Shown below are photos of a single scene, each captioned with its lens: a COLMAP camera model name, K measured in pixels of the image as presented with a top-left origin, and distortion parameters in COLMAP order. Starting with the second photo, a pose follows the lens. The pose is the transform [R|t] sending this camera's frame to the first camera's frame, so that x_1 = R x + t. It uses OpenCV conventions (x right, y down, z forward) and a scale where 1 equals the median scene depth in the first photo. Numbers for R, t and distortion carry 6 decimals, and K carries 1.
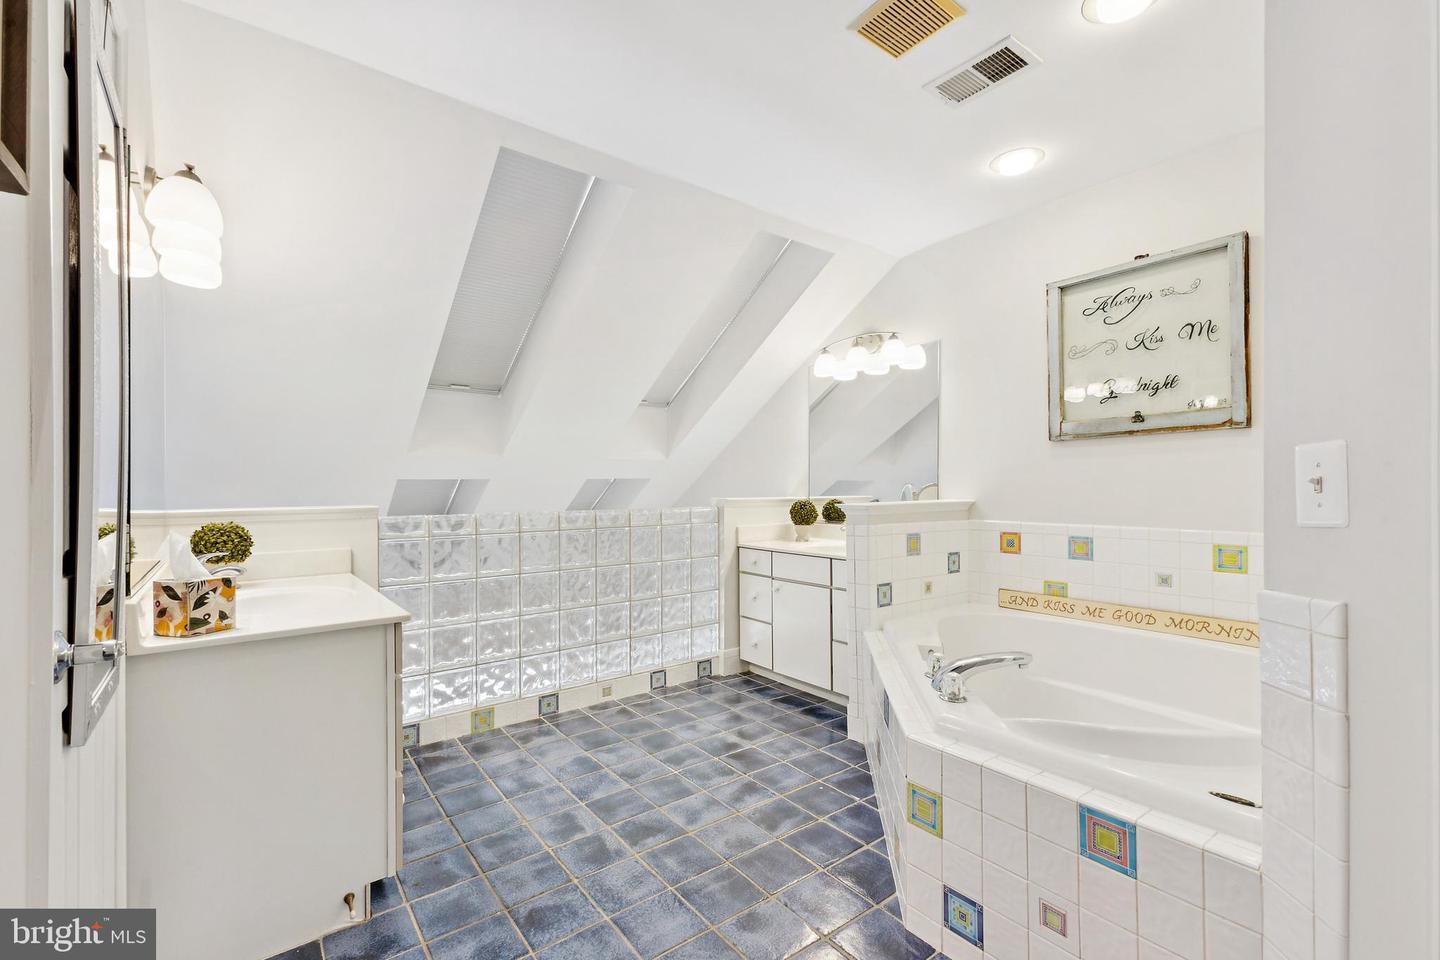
lens RADIAL K [[633.9, 0, 727.7], [0, 633.9, 482.8], [0, 0, 1]] dist [0.011904, -0.000248]
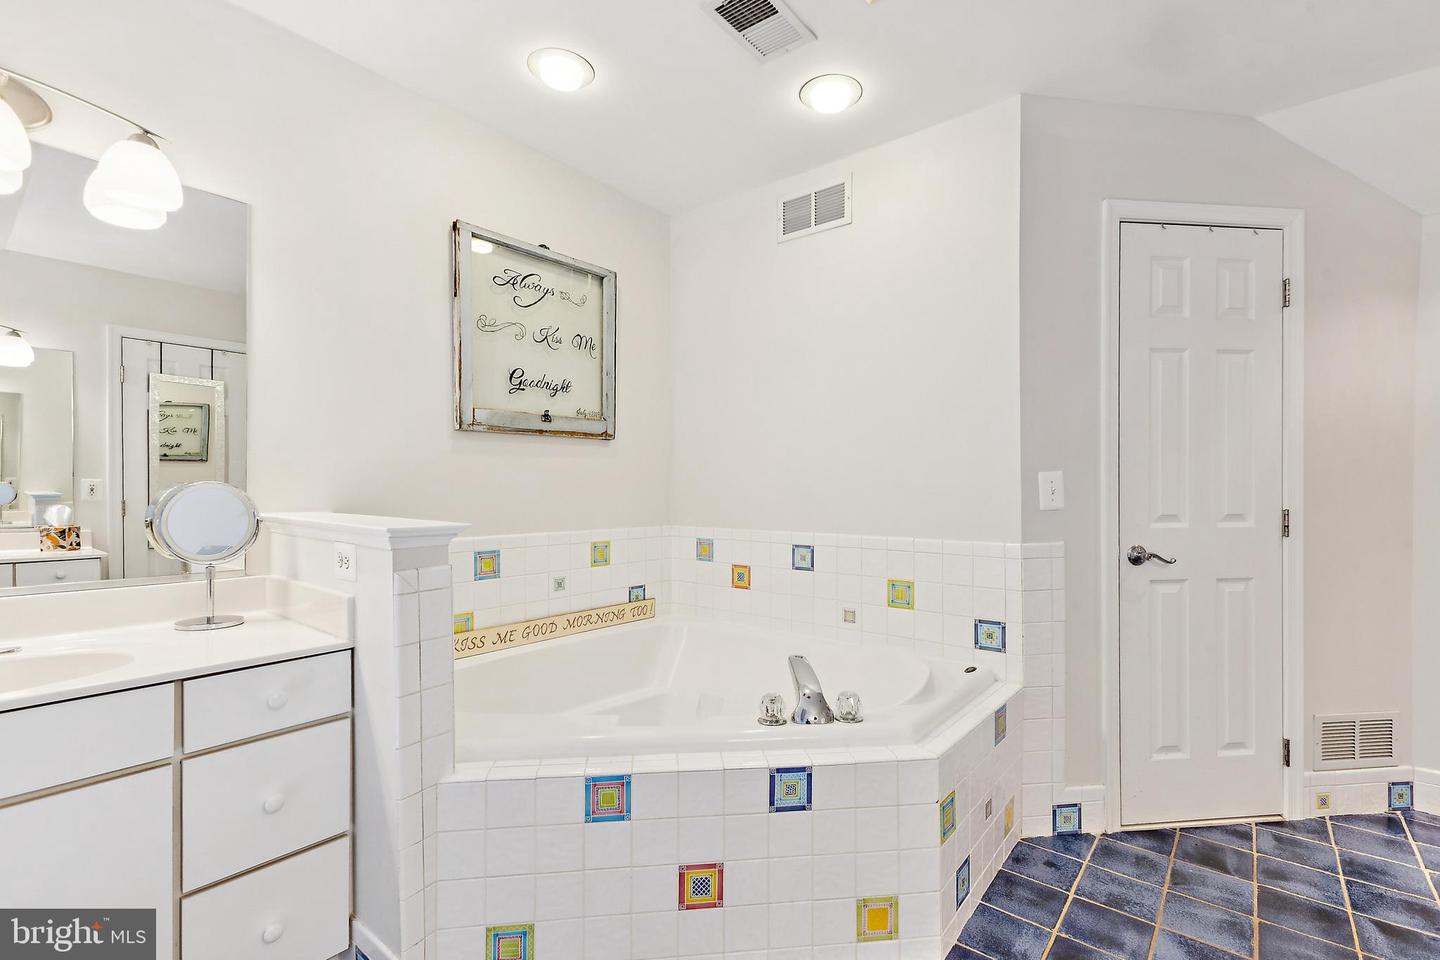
lens RADIAL K [[633.9, 0, 730.1], [0, 633.9, 490.2], [0, 0, 1]] dist [0.011904, -0.000248]
pose [[-0.227829, 0.001274, 0.973700, -0.329676], [-0.008006, 0.999963, -0.003182, 0.007089], [-0.973668, -0.008521, -0.227810, 0.935153]]
